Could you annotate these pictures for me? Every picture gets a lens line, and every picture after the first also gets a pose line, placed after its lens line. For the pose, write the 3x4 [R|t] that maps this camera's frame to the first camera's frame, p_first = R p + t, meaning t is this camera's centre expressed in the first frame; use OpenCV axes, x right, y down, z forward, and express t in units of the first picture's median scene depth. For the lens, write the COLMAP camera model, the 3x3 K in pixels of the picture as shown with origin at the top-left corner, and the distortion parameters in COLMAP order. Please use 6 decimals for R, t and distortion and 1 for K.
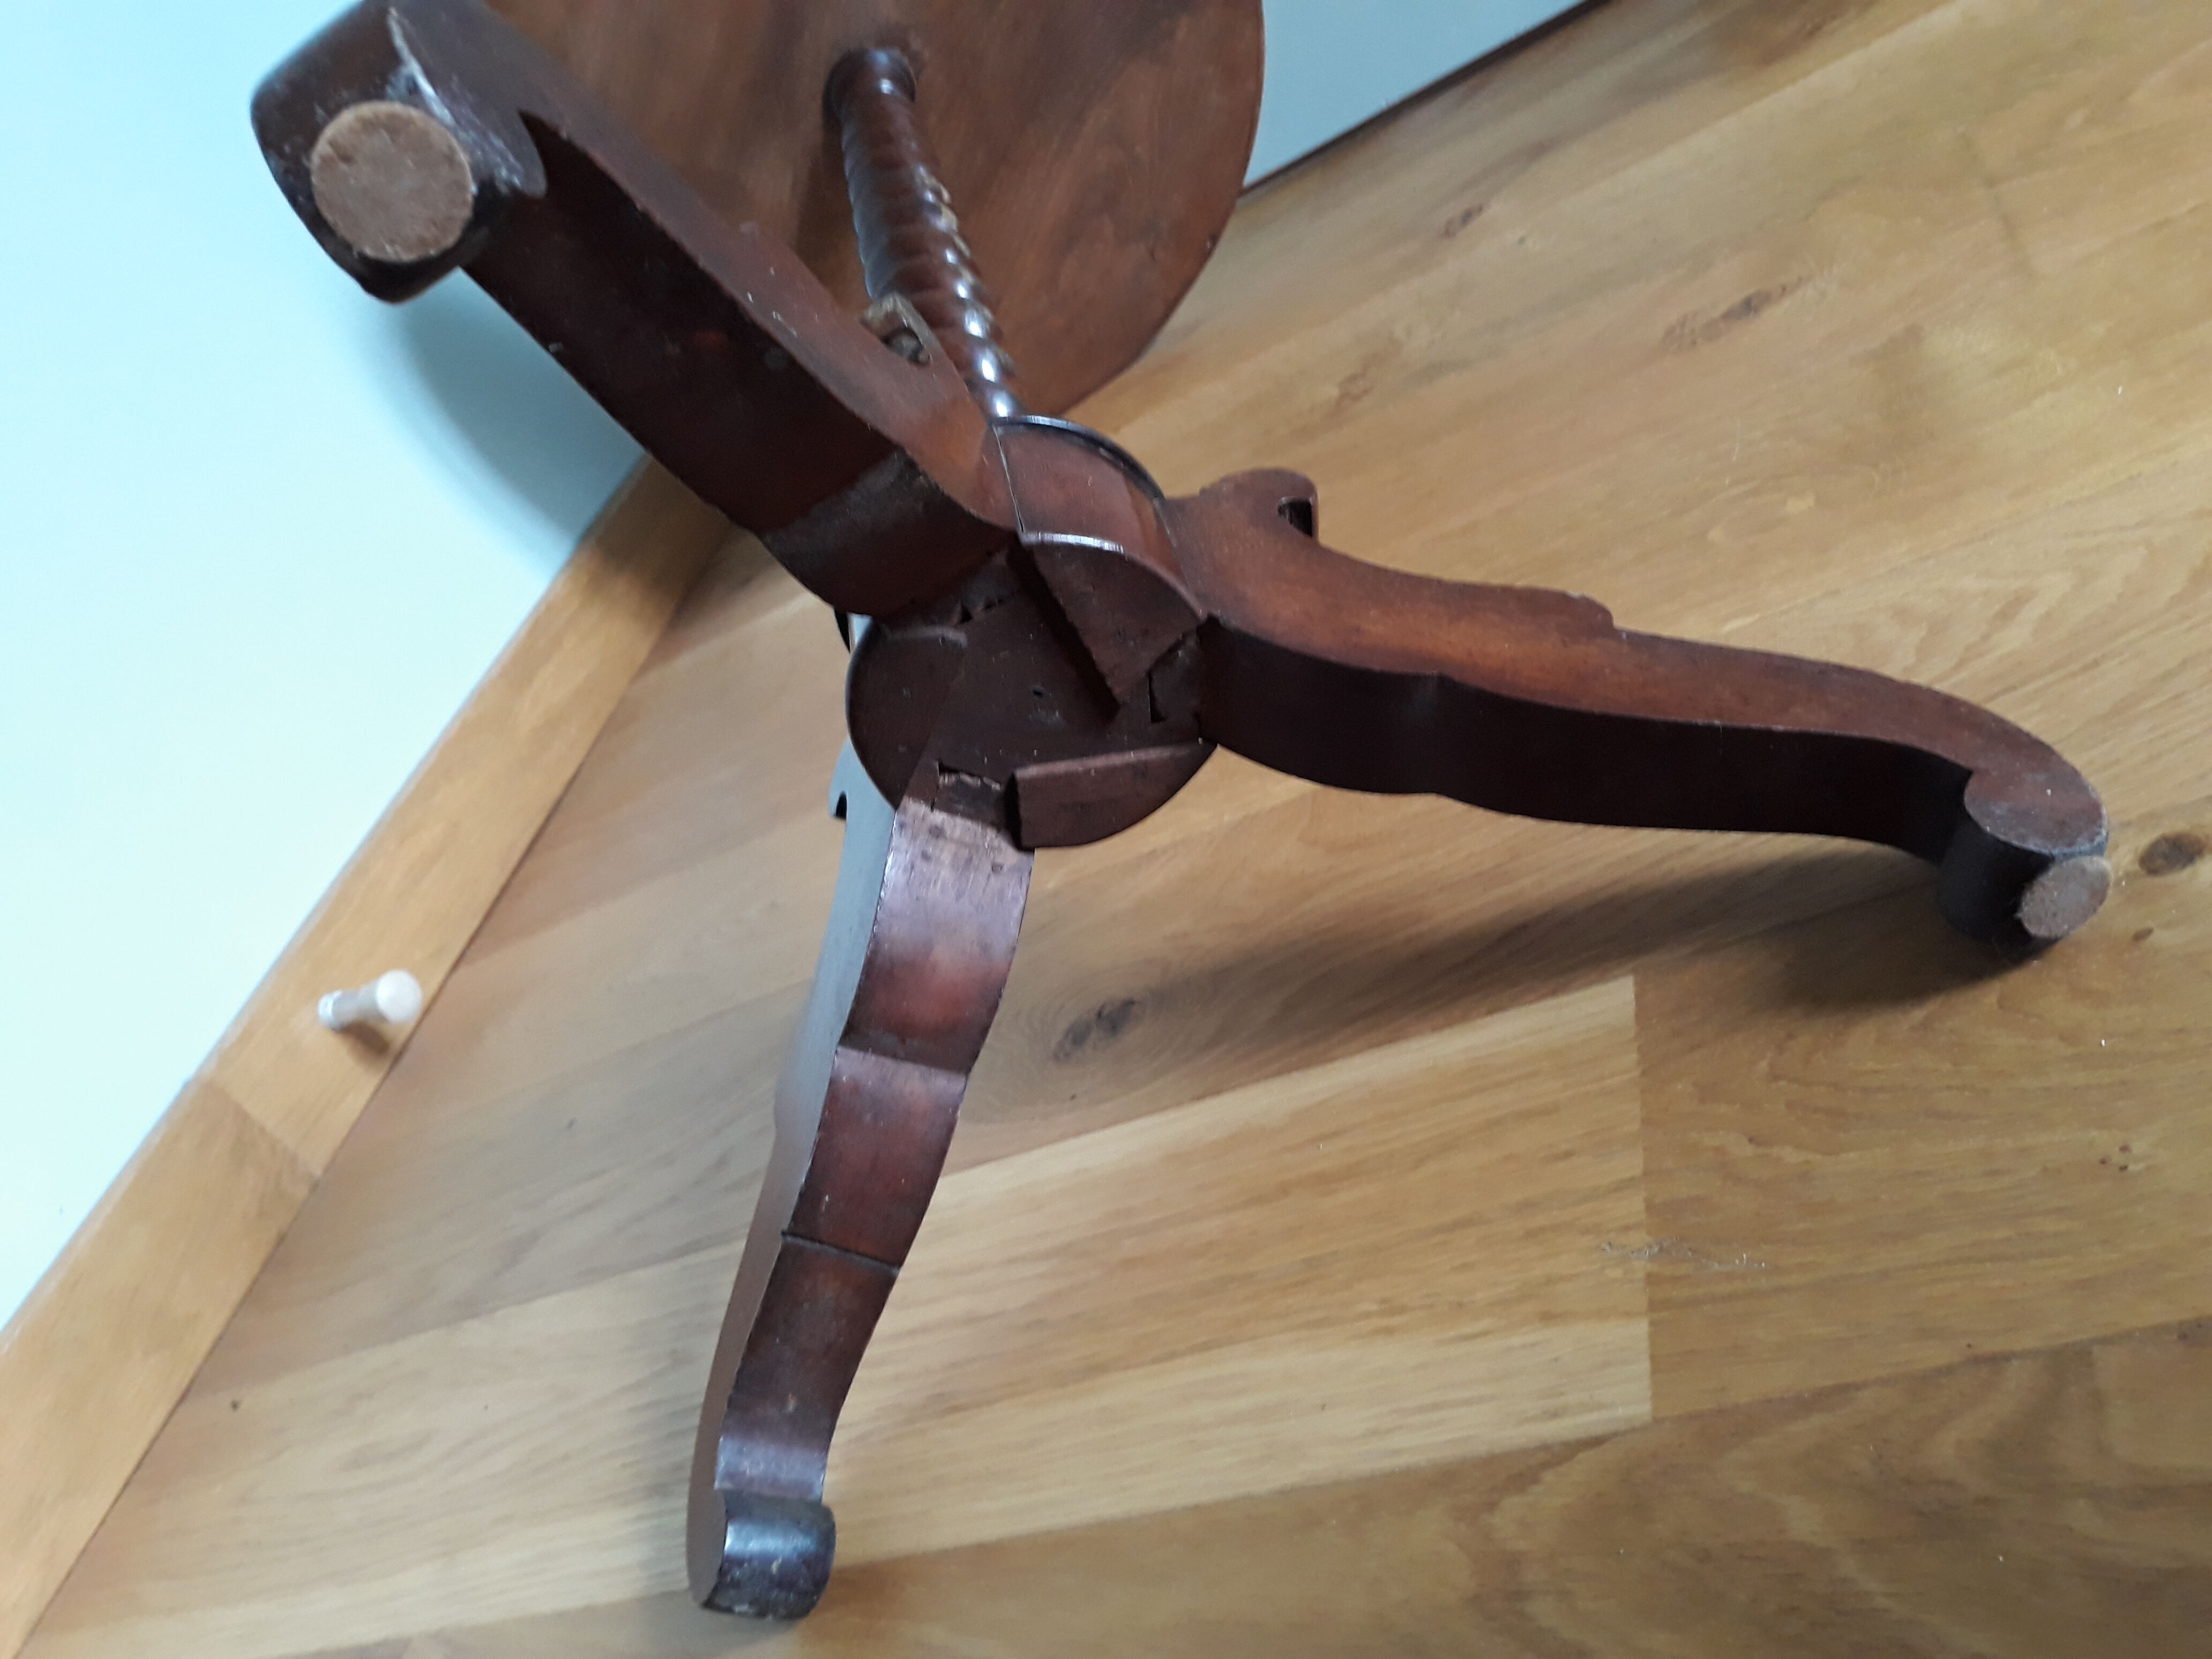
lens RADIAL K [[1715.1, 0, 1106.0], [0, 1715.1, 829.5], [0, 0, 1]] dist [-0.001131, -0.058359]
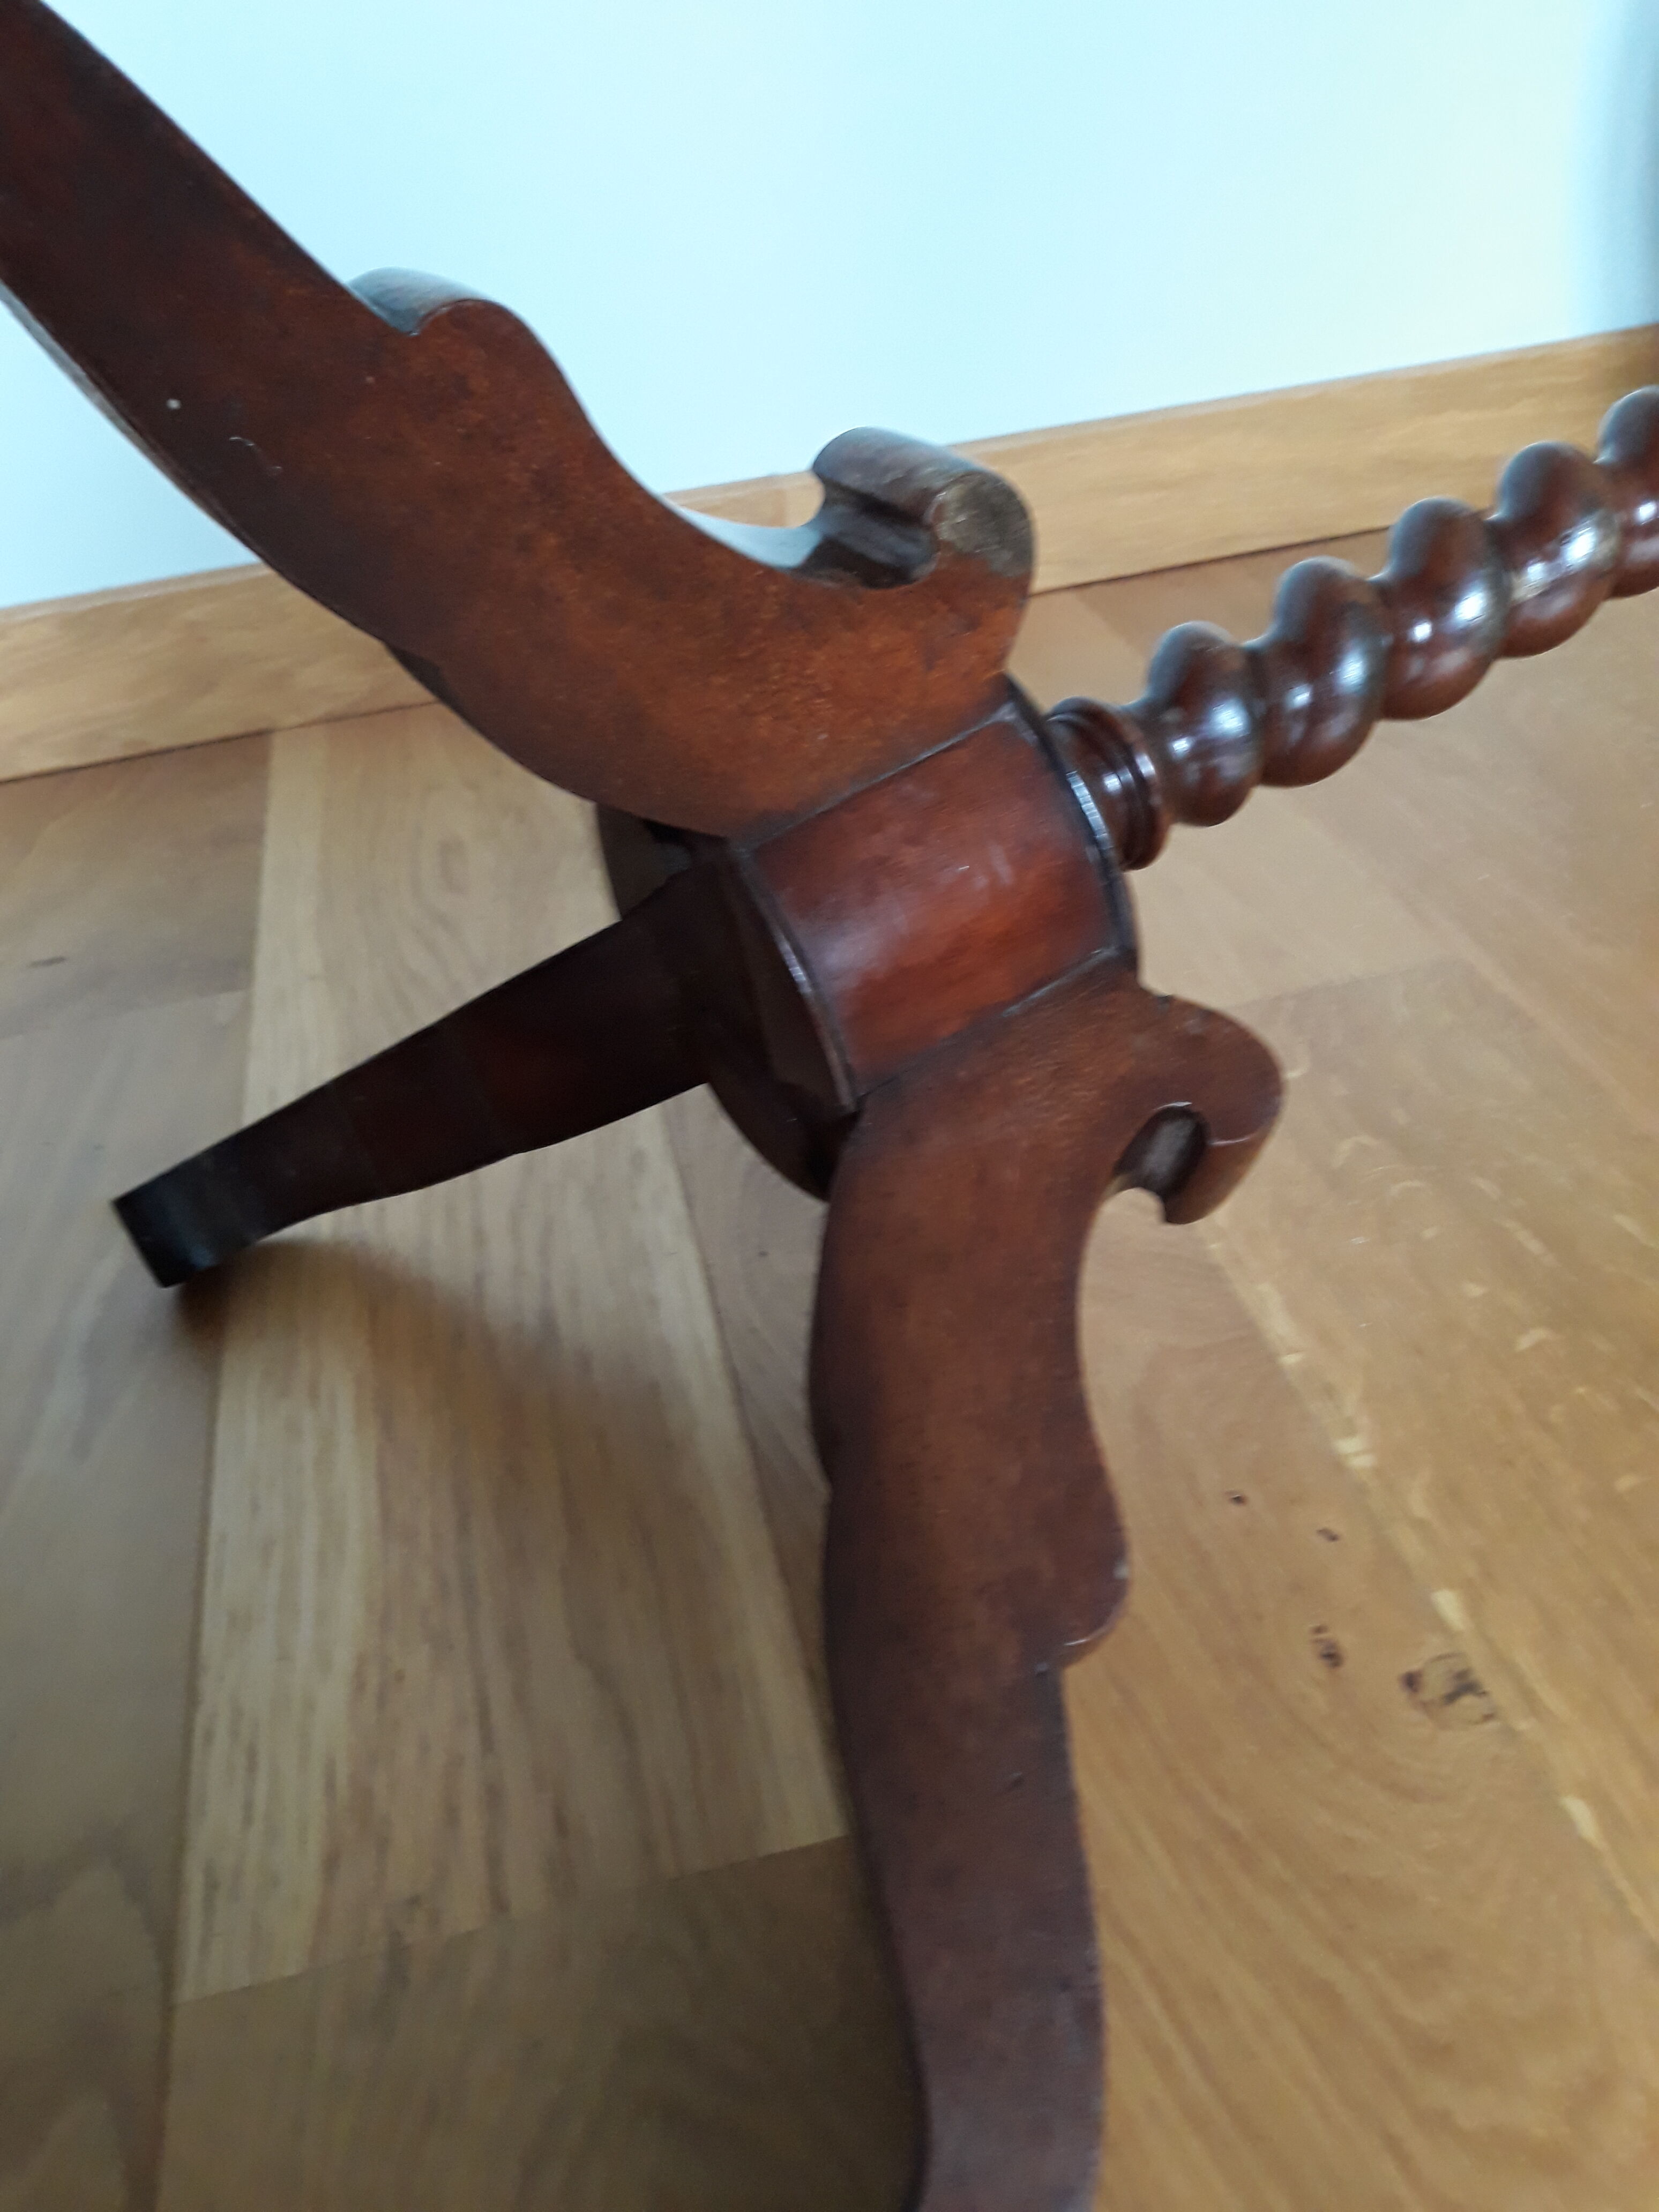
lens RADIAL K [[1715.1, 0, 829.5], [0, 1715.1, 1106.0], [0, 0, 1]] dist [-0.001131, -0.058359]
pose [[0.421293, 0.845288, -0.328633, 0.260978], [-0.630484, 0.533448, 0.563847, -0.475079], [0.651922, -0.030347, 0.757679, 0.394741]]
